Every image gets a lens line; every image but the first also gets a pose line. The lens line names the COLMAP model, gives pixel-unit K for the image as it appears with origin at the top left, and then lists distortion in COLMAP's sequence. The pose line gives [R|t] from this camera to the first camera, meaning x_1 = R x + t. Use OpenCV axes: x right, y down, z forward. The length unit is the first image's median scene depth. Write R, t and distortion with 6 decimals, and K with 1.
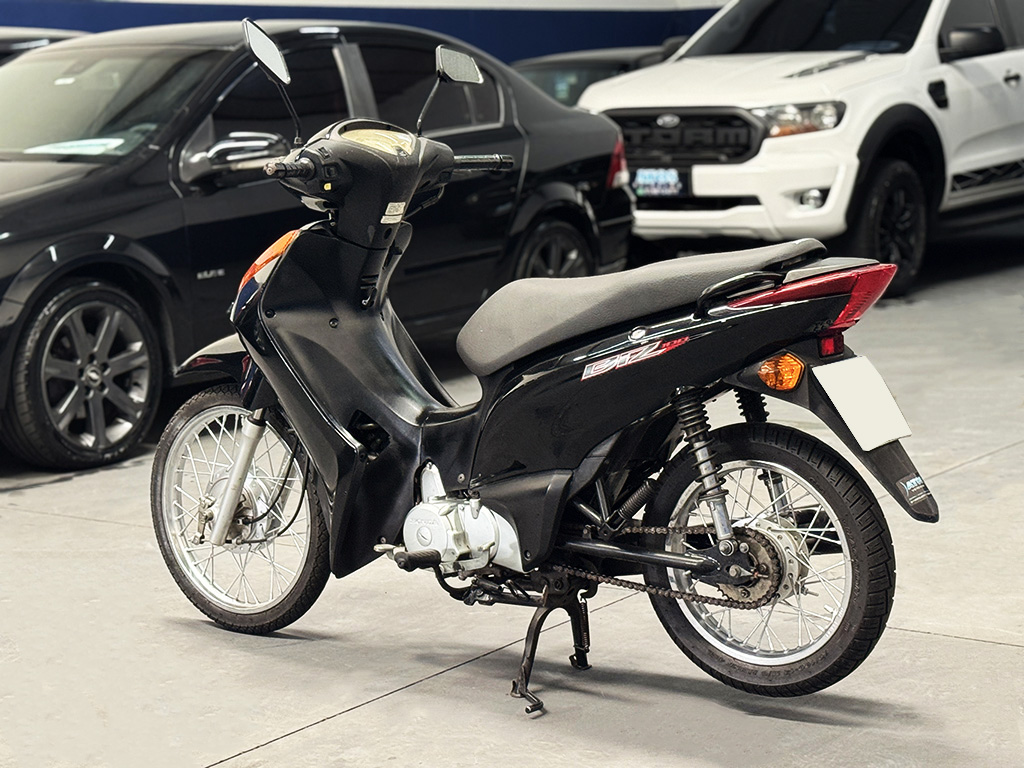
lens RADIAL K [[2135.8, 0, 510.8], [0, 2135.8, 384.2], [0, 0, 1]] dist [0.083516, 0.000000]
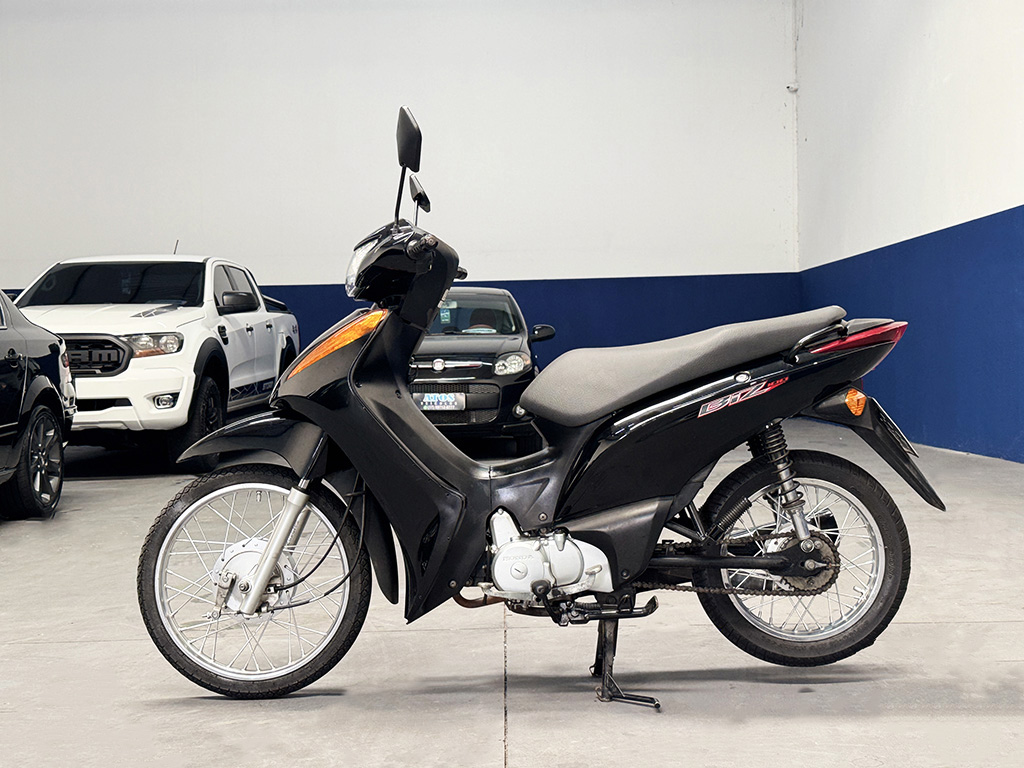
lens RADIAL K [[1317.5, 0, 517.2], [0, 1317.5, 377.9], [0, 0, 1]] dist [0.133876, 0.000000]
pose [[0.812301, 0.005225, 0.583215, -0.411838], [0.079610, 0.989608, -0.119746, 0.048592], [-0.577780, 0.143700, 0.803443, 0.375564]]
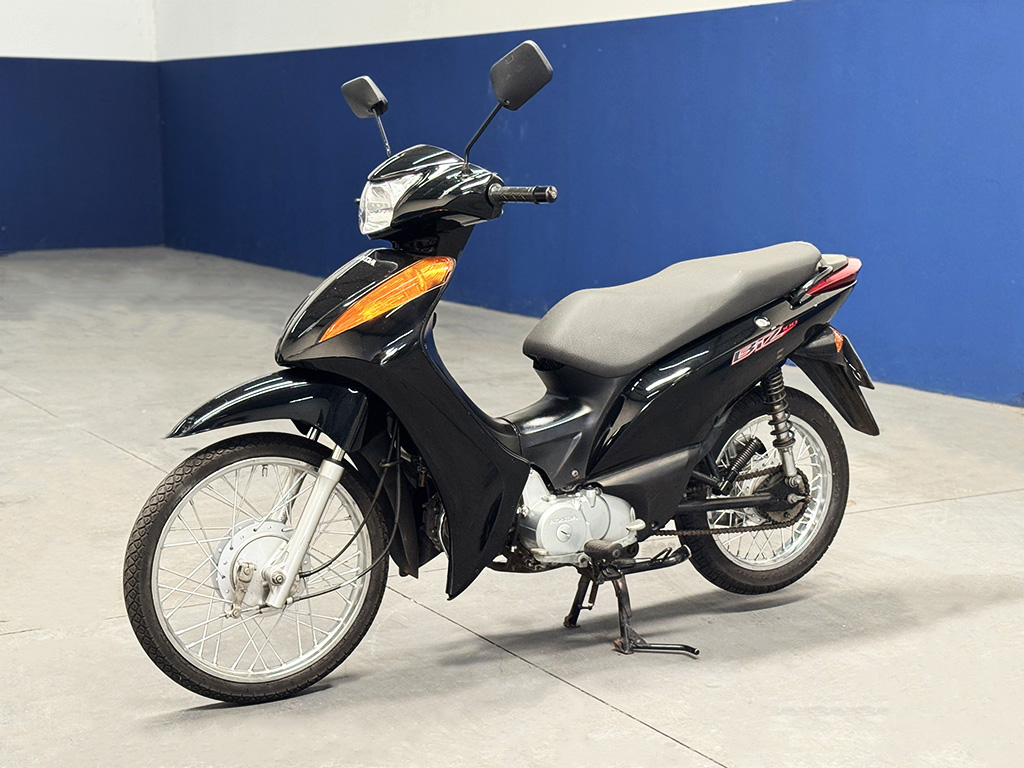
lens RADIAL K [[1659.9, 0, 508.0], [0, 1659.9, 388.3], [0, 0, 1]] dist [0.136844, 0.000000]
pose [[0.414669, -0.106486, 0.903720, -0.728775], [0.111227, 0.991614, 0.065806, -0.054257], [-0.903149, 0.073230, 0.423036, 0.599990]]
